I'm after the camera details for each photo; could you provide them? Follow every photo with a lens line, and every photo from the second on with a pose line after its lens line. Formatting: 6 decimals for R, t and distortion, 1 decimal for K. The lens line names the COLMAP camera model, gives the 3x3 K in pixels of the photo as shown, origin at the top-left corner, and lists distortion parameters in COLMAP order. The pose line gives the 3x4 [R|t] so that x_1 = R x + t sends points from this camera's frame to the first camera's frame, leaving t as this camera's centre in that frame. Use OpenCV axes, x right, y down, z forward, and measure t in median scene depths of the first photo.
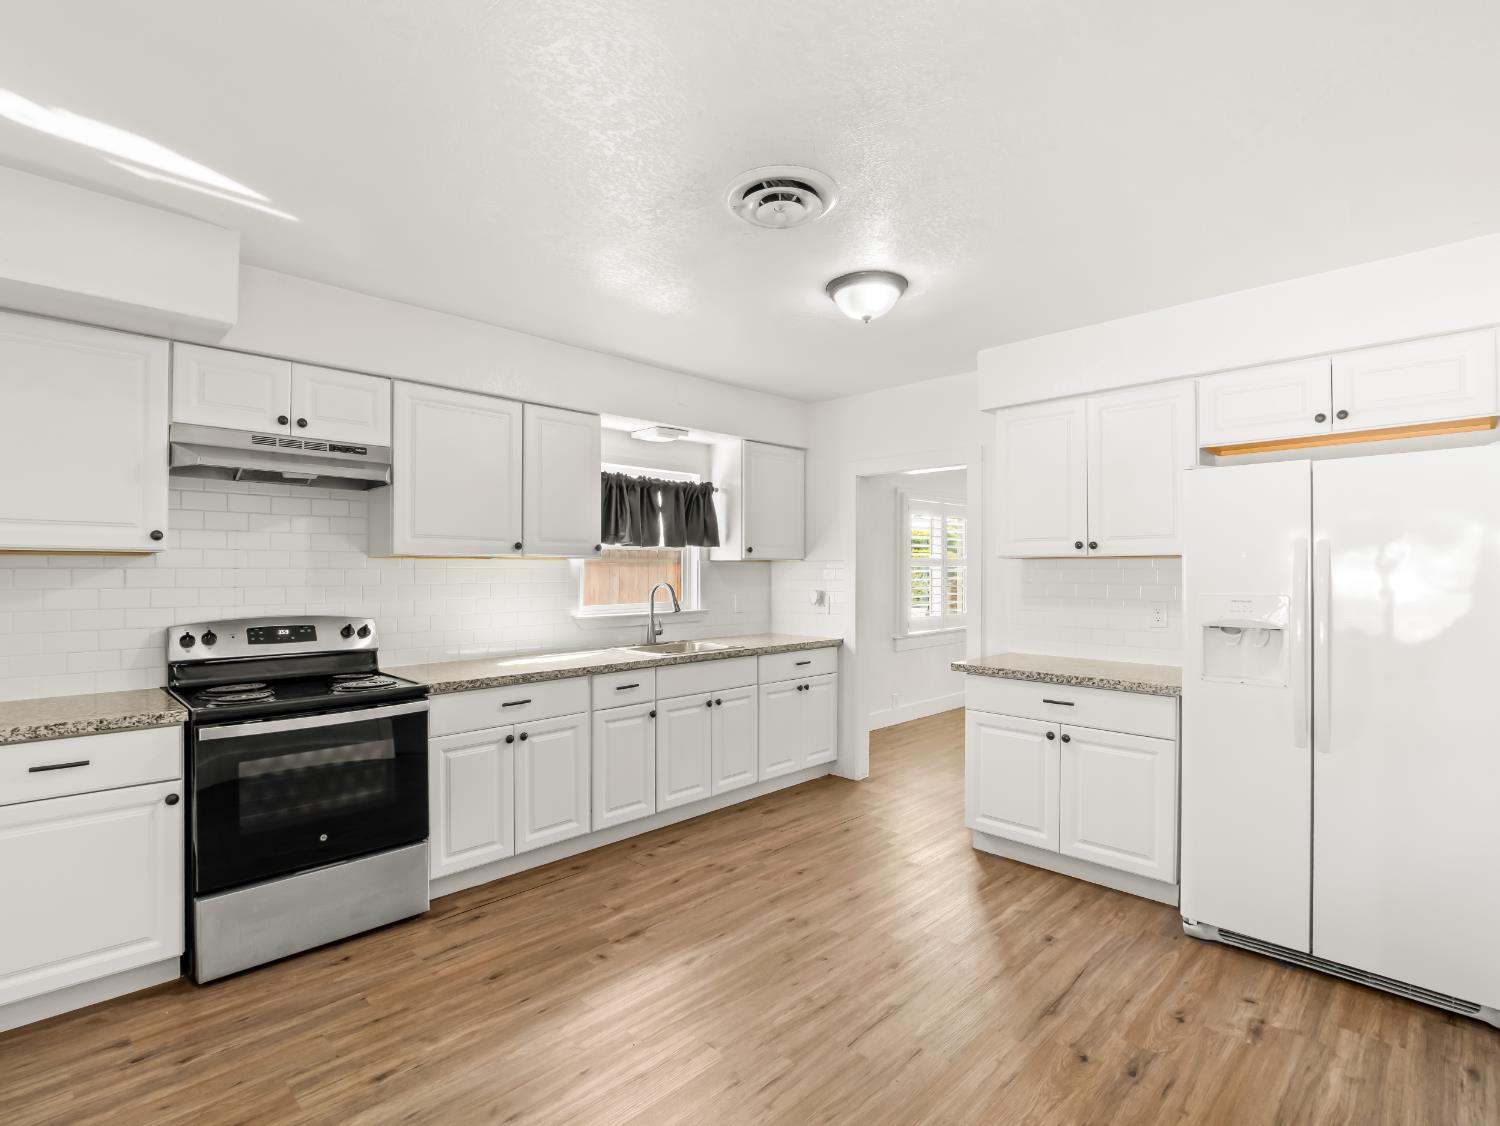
lens RADIAL K [[724.8, 0, 738.2], [0, 724.8, 565.5], [0, 0, 1]] dist [-0.003941, -0.004688]
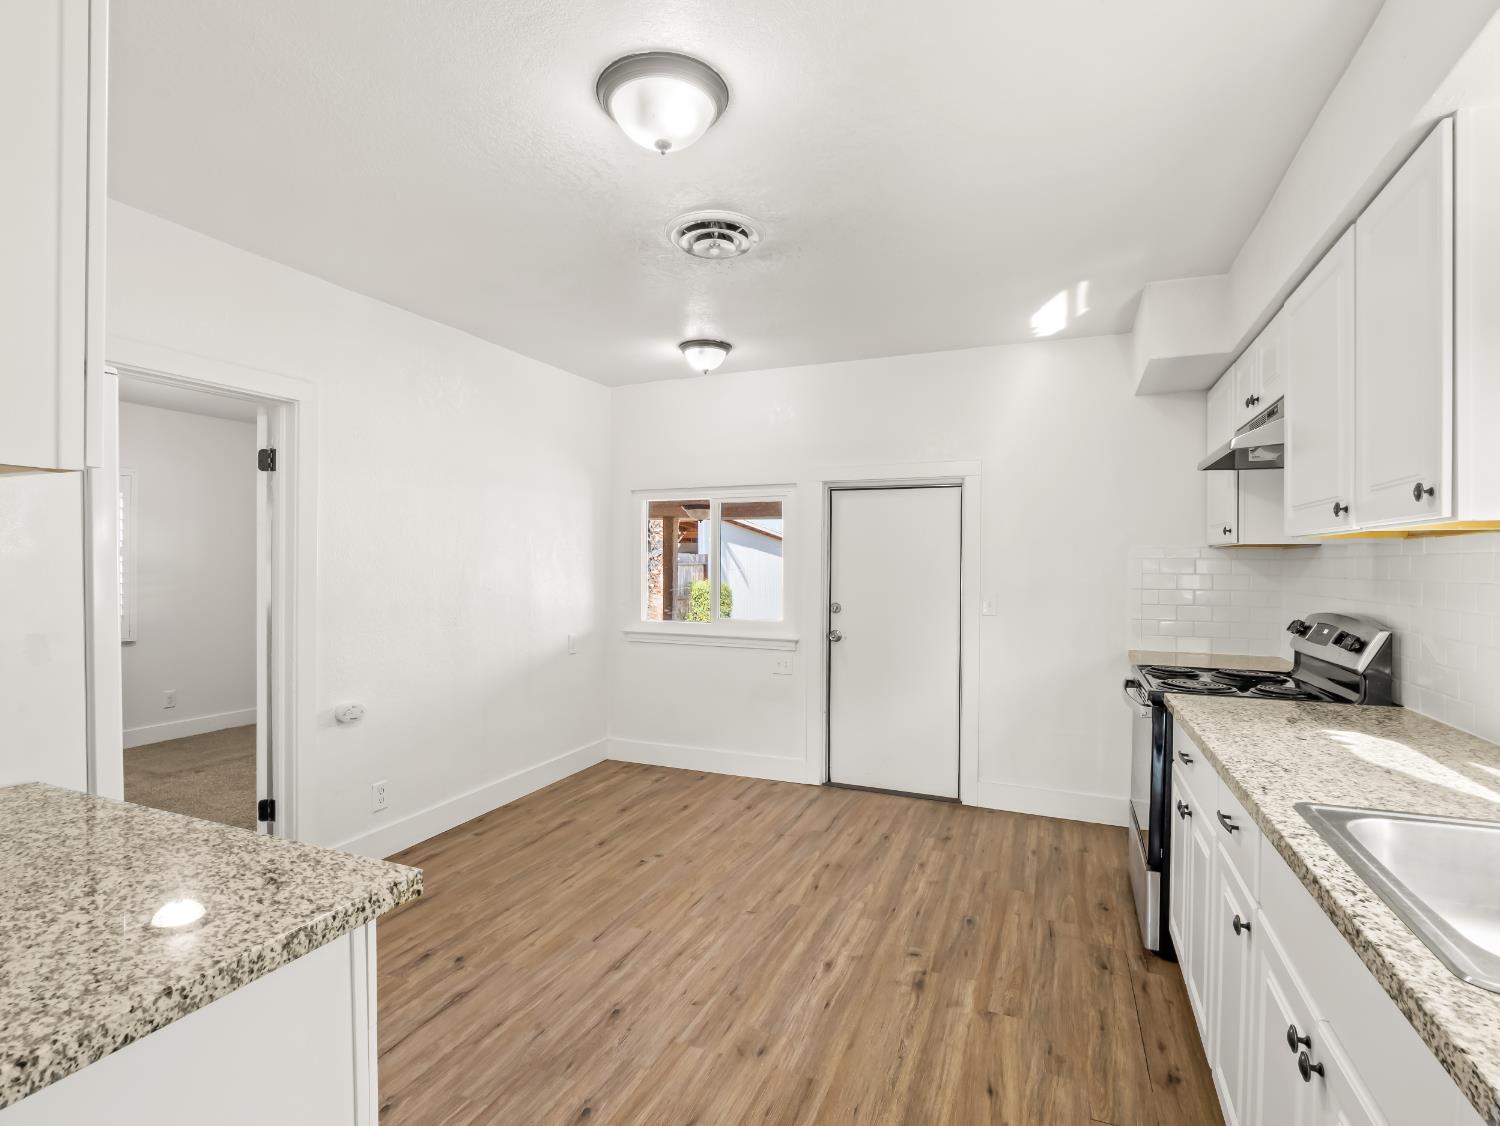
lens RADIAL K [[724.8, 0, 741.2], [0, 724.8, 568.8], [0, 0, 1]] dist [-0.003941, -0.004688]
pose [[-0.925369, -0.001624, -0.379063, 0.392466], [-0.002716, 0.999994, 0.002347, 0.020748], [0.379057, 0.003202, -0.925368, 1.796483]]
